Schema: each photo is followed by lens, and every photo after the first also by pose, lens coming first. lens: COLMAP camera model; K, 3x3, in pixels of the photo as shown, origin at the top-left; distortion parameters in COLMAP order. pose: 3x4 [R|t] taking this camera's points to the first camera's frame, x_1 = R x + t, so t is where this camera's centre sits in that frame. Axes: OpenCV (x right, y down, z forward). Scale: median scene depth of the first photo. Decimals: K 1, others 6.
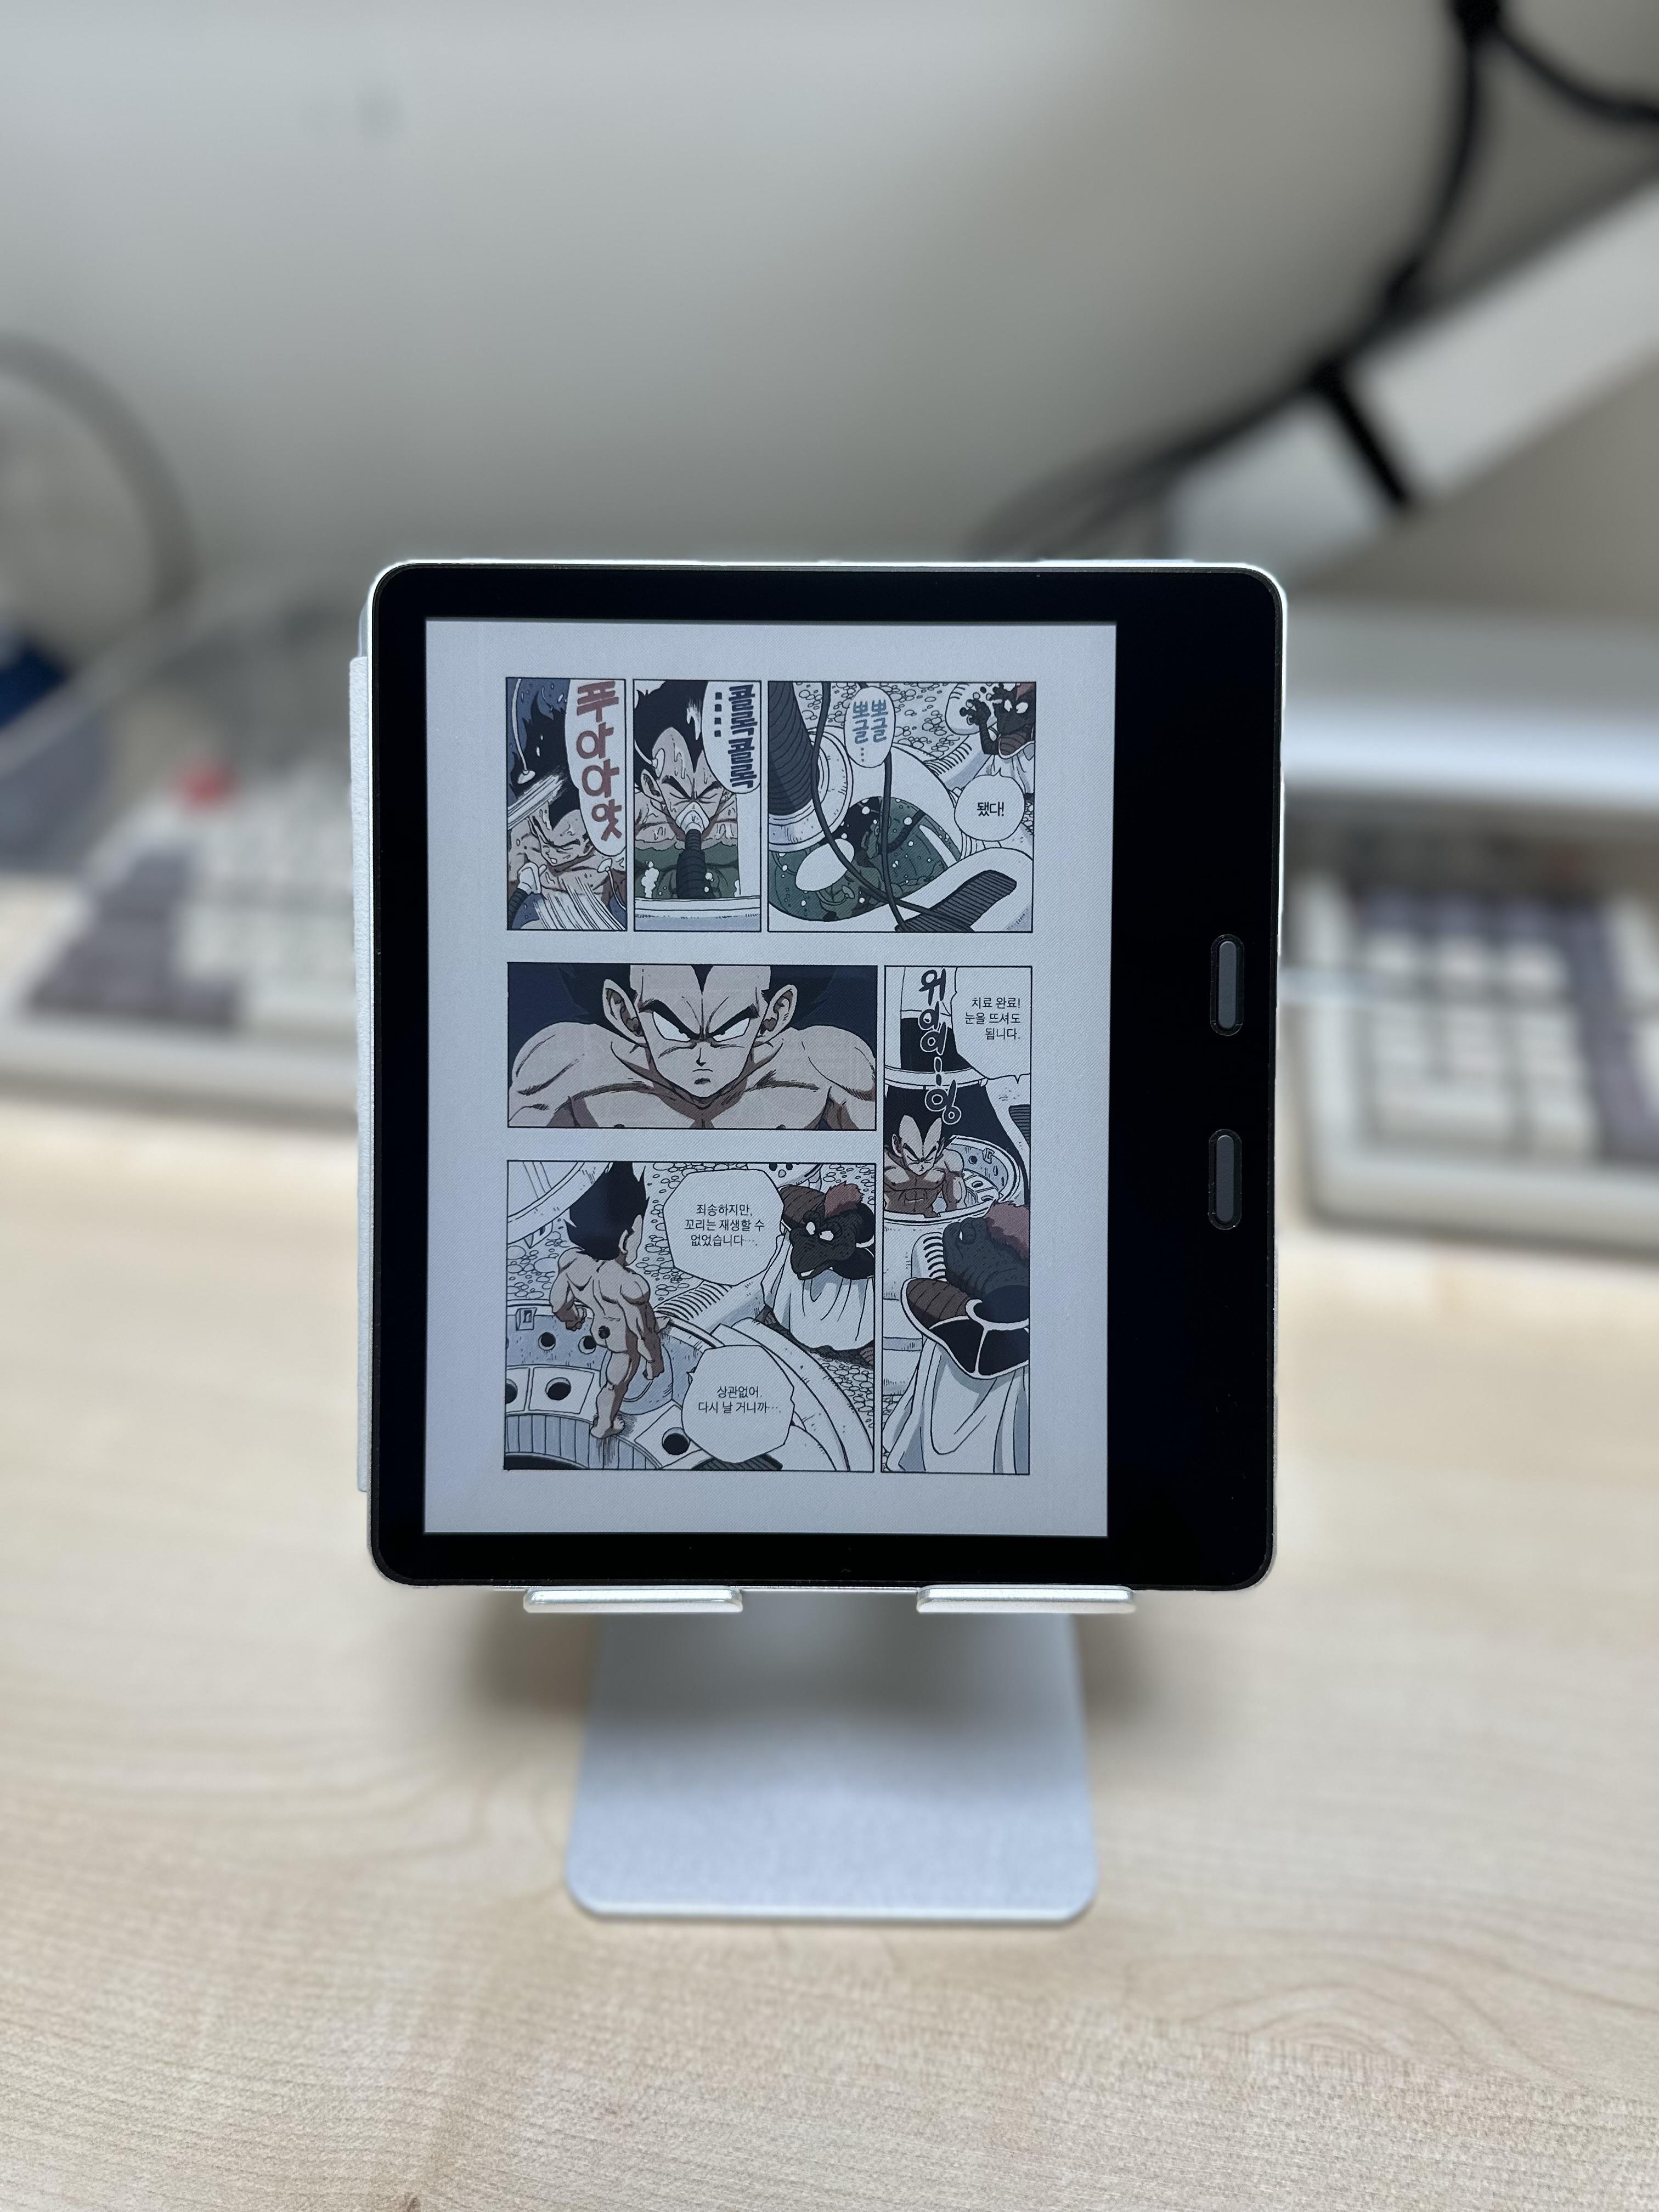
lens RADIAL K [[1553.7, 0, 833.2], [0, 1553.7, 1107.6], [0, 0, 1]] dist [-0.037066, 0.000715]
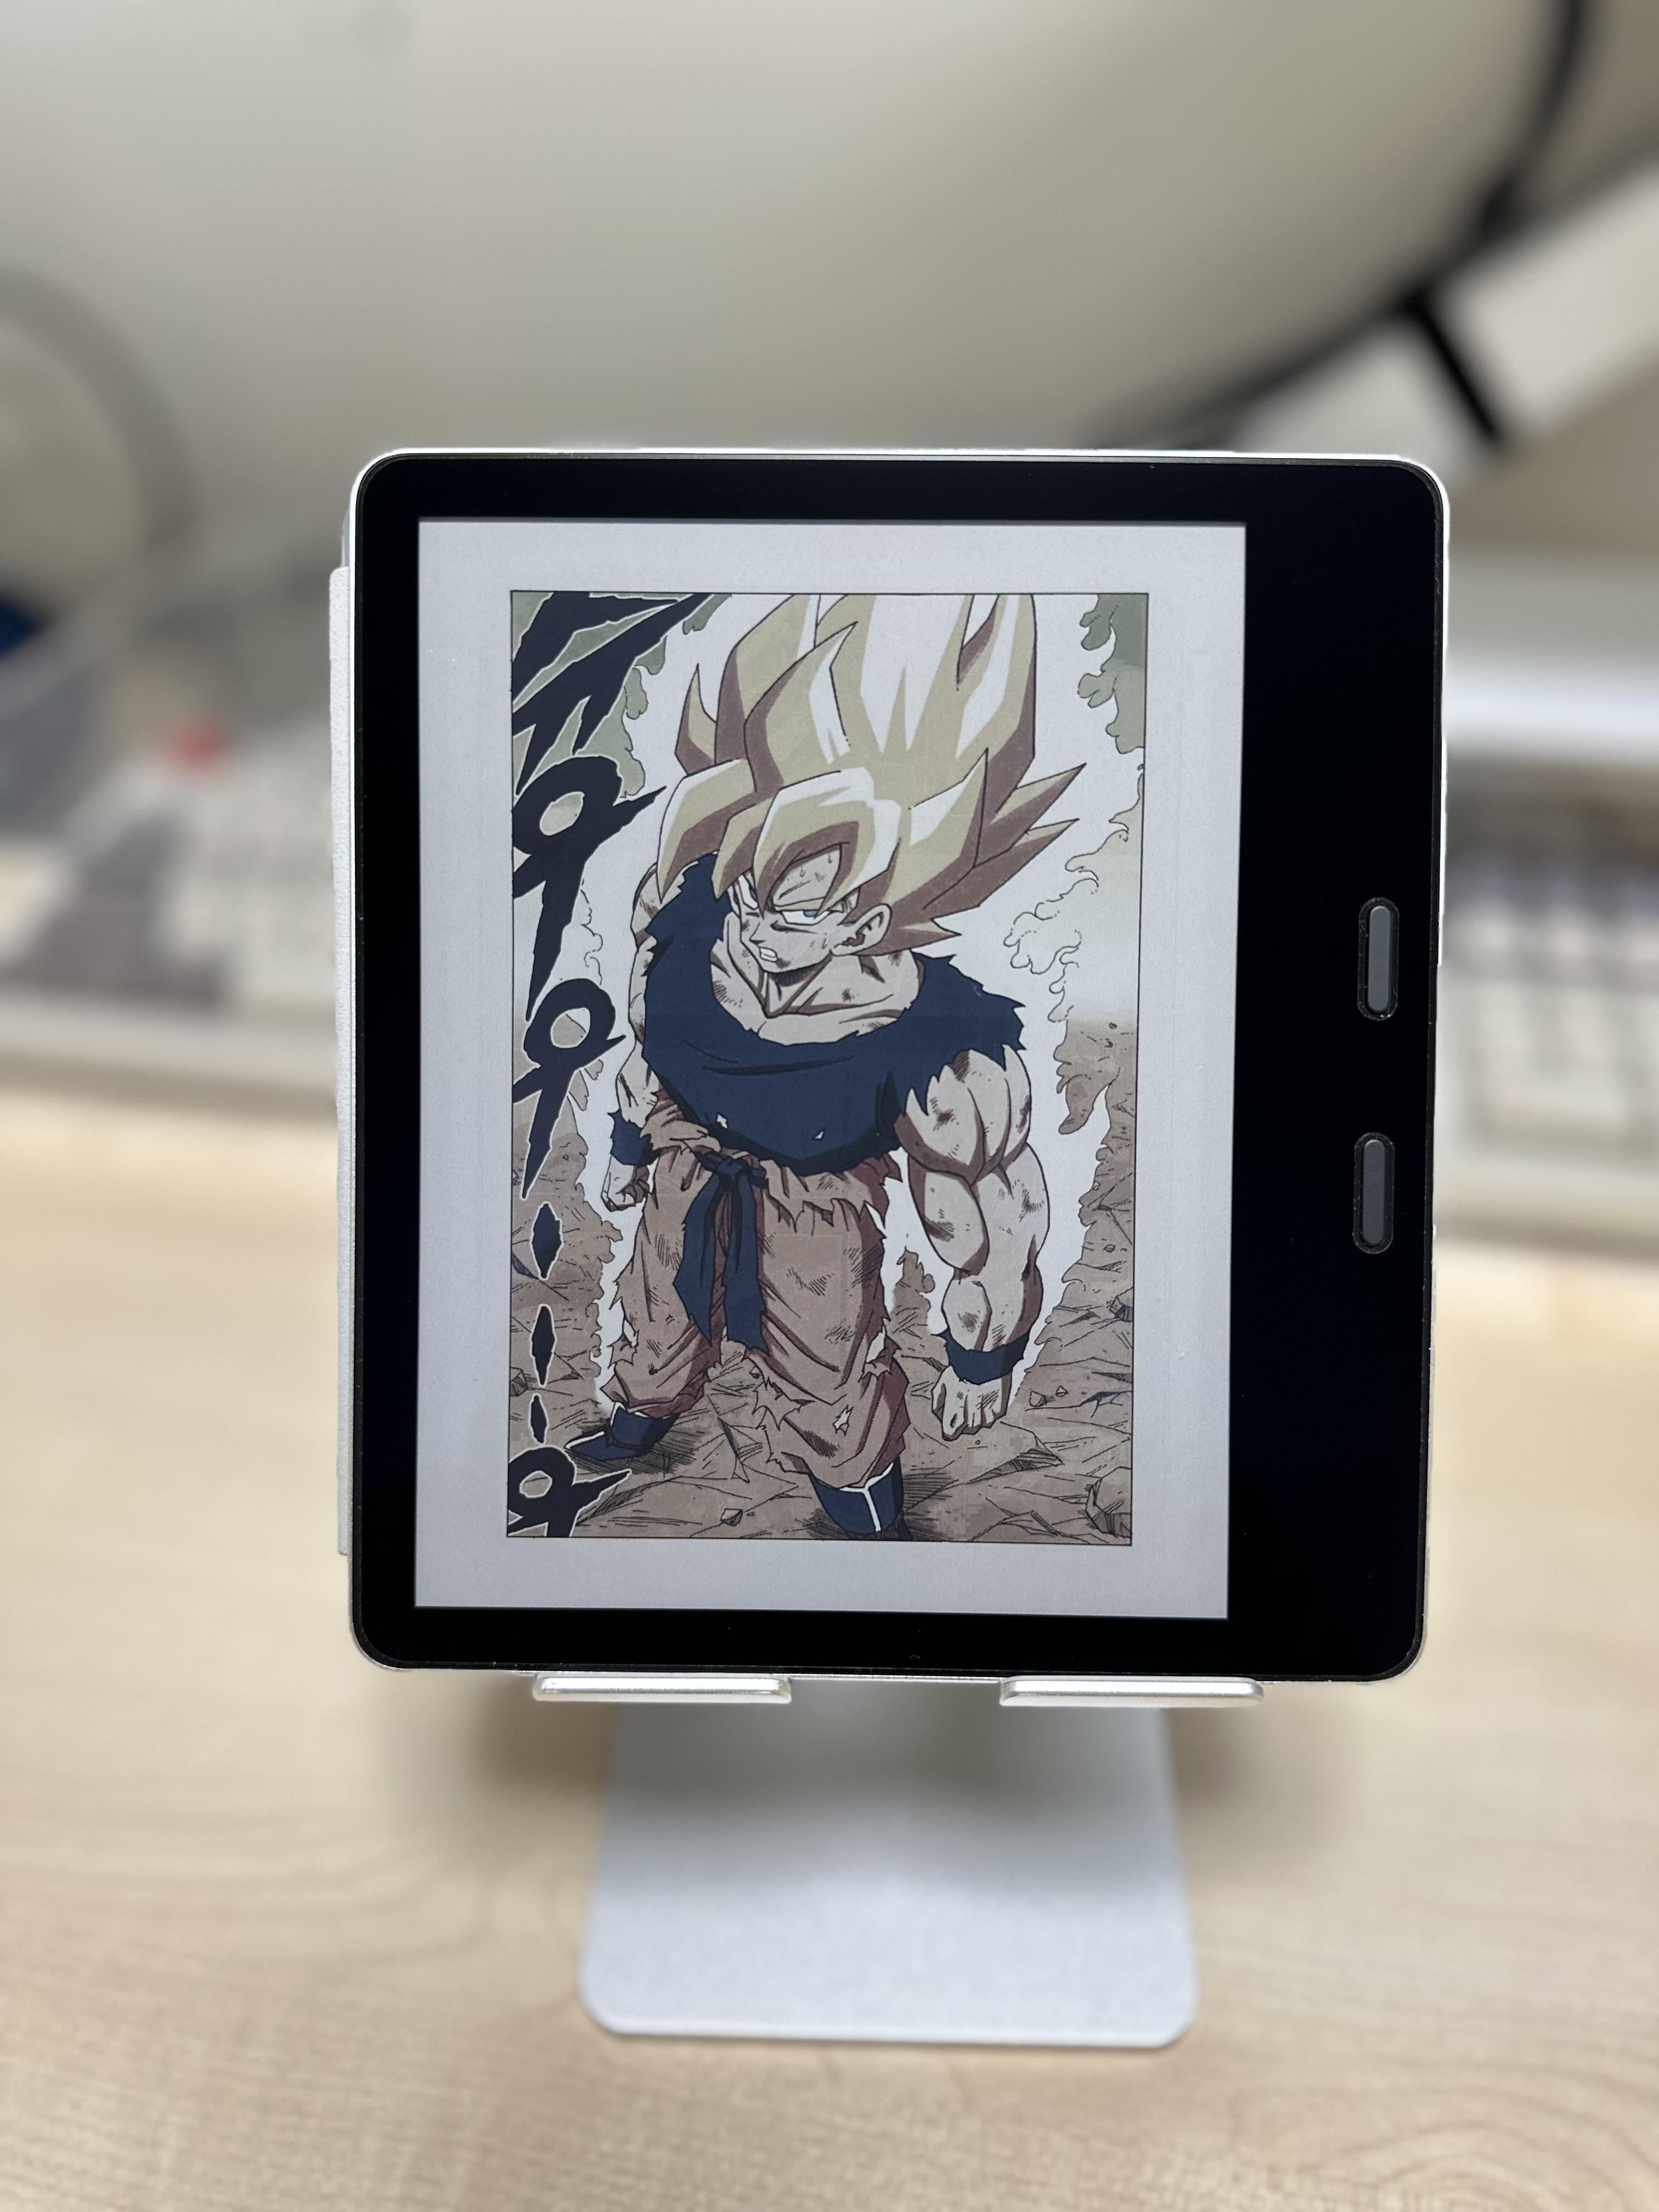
lens RADIAL K [[1553.7, 0, 834.6], [0, 1553.7, 1114.3], [0, 0, 1]] dist [-0.037066, 0.000715]
pose [[0.999935, 0.004330, -0.010505, -0.025683], [-0.004171, 0.999877, 0.015087, -0.006711], [0.010569, -0.015042, 0.999831, 0.151210]]
